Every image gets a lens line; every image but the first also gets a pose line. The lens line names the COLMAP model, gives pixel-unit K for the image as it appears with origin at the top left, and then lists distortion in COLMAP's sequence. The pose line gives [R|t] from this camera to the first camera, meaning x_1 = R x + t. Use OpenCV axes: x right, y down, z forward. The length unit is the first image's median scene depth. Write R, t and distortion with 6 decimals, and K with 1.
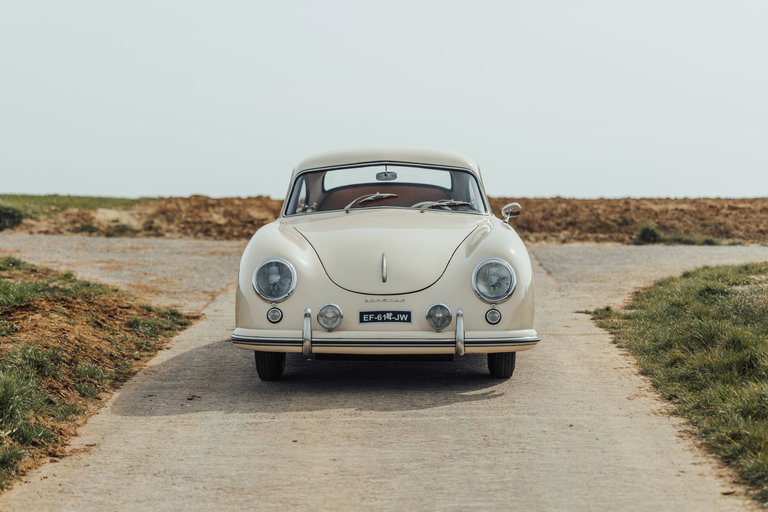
lens RADIAL K [[4841.9, 0, 384.0], [0, 4841.9, 256.0], [0, 0, 1]] dist [-0.323547, 16.845237]
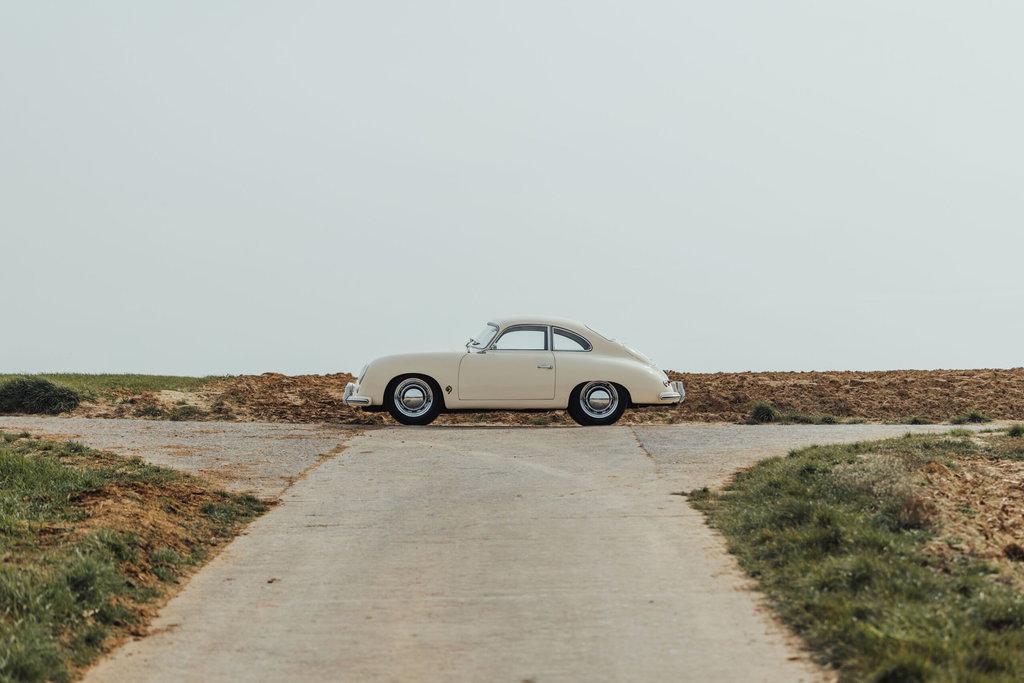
lens RADIAL K [[6455.9, 0, 512.0], [0, 6455.9, 341.5], [0, 0, 1]] dist [-0.323547, 16.845237]
pose [[0.999966, -0.008222, 0.001116, 0.006788], [0.008240, 0.999823, -0.016905, 0.002730], [-0.000976, 0.016914, 0.999856, -0.263835]]
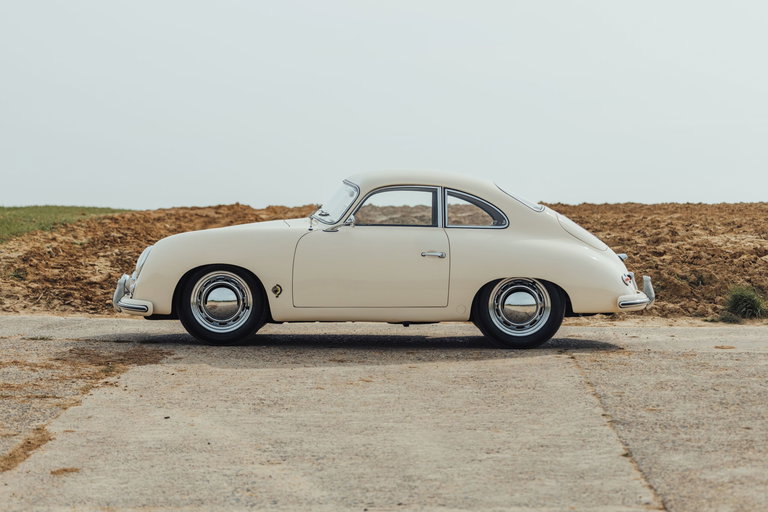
lens RADIAL K [[2026.9, 0, 384.0], [0, 2026.9, 256.0], [0, 0, 1]] dist [0.086093, 0.355702]
pose [[0.999824, -0.001863, -0.018674, 0.013883], [0.002716, 0.998948, 0.045783, -0.027342], [0.018569, -0.045826, 0.998777, 0.852495]]
